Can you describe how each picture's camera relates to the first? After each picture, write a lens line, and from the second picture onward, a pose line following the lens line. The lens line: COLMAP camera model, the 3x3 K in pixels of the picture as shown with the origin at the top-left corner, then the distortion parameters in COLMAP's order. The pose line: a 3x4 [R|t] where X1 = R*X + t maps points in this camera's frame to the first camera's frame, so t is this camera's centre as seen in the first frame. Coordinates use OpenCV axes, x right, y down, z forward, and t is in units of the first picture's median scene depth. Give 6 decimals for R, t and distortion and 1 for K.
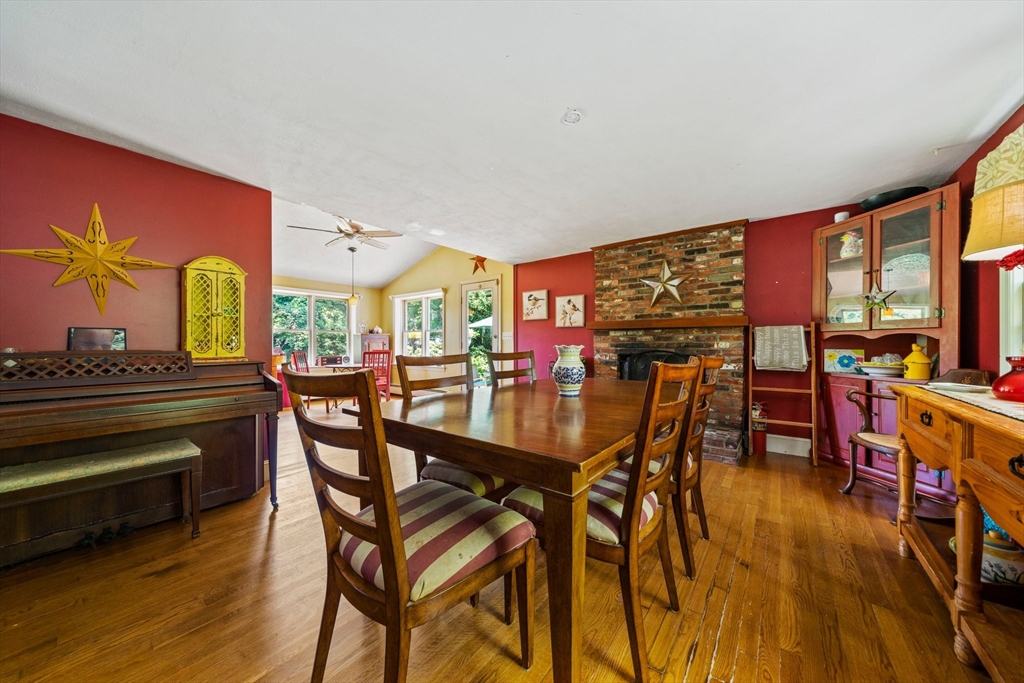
lens RADIAL K [[355.0, 0, 510.4], [0, 355.0, 342.0], [0, 0, 1]] dist [-0.001070, 0.000046]
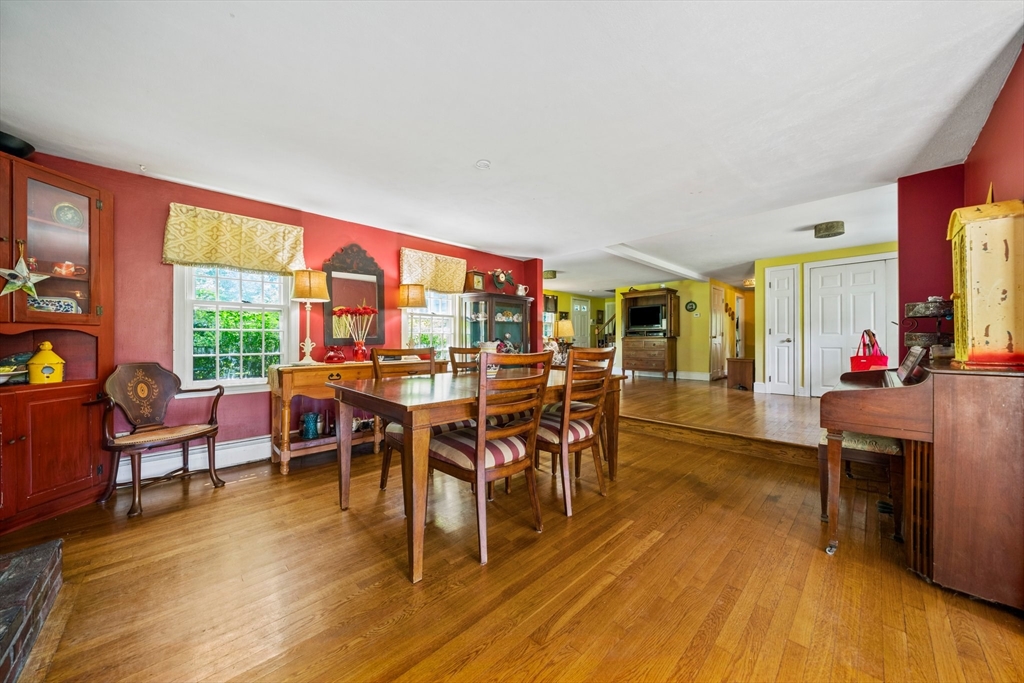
lens RADIAL K [[355.0, 0, 509.6], [0, 355.0, 338.3], [0, 0, 1]] dist [-0.001070, 0.000046]
pose [[-0.991074, 0.003758, 0.133257, -0.042251], [0.002602, 0.999957, -0.008849, 0.004765], [-0.133285, -0.008424, -0.991042, 0.987761]]
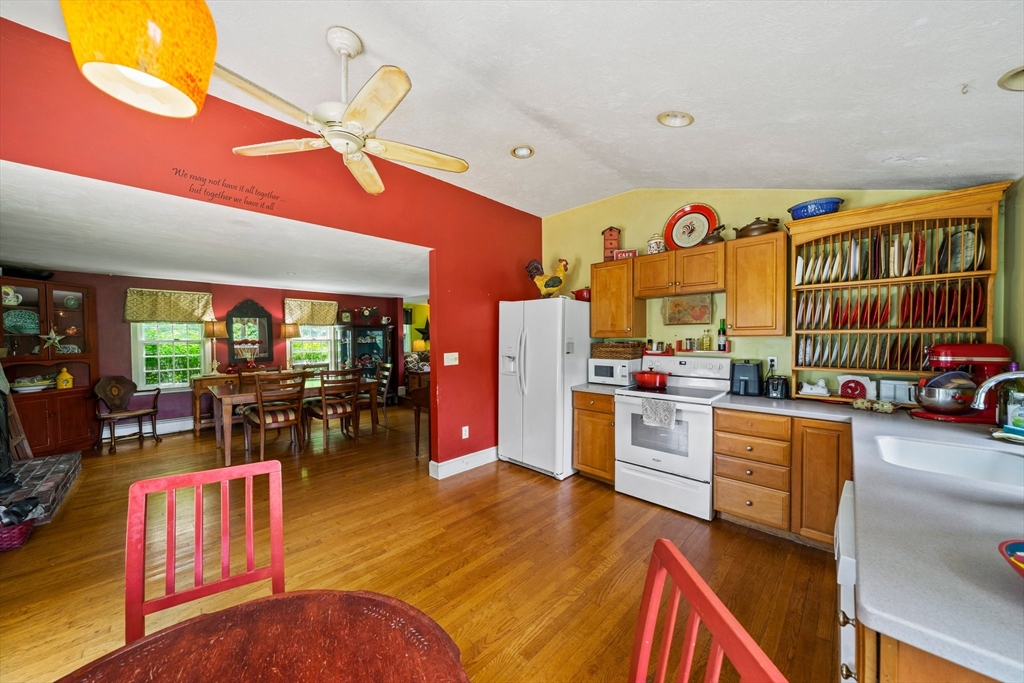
lens RADIAL K [[355.0, 0, 513.4], [0, 355.0, 344.5], [0, 0, 1]] dist [-0.001070, 0.000046]
pose [[-0.994792, 0.006033, 0.101745, -0.702782], [0.007774, 0.999830, 0.016728, -0.069159], [-0.101627, 0.017432, -0.994670, 1.450944]]
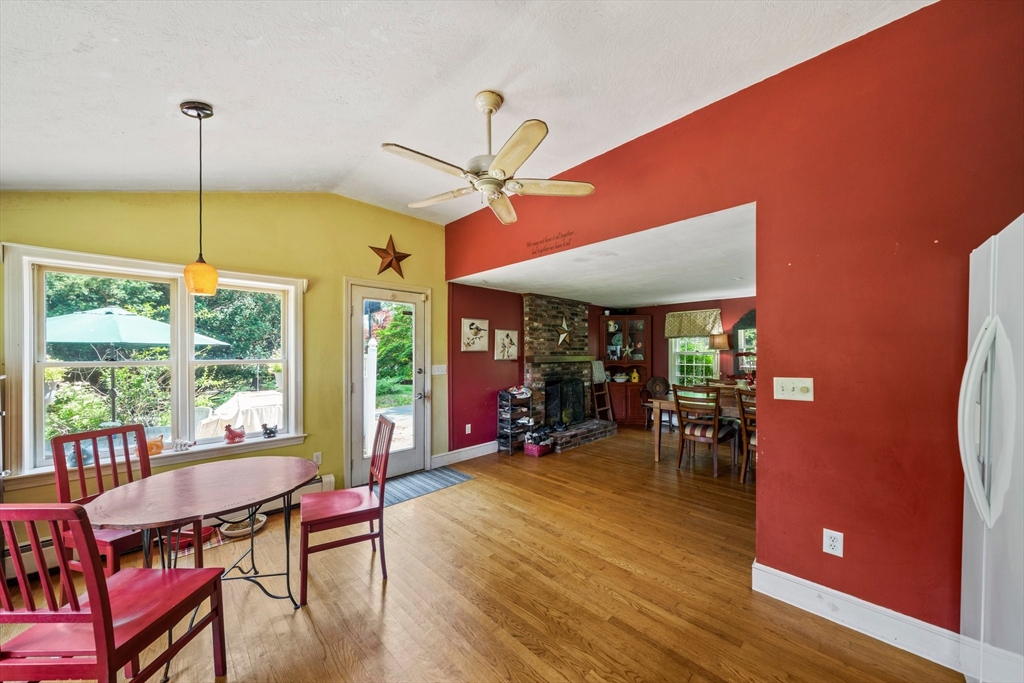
lens RADIAL K [[355.0, 0, 511.3], [0, 355.0, 350.0], [0, 0, 1]] dist [-0.001070, 0.000046]
pose [[0.117372, 0.008179, 0.993054, -0.963274], [0.000502, 0.999965, -0.008295, -0.068589], [-0.993088, 0.001472, 0.117364, 0.943714]]
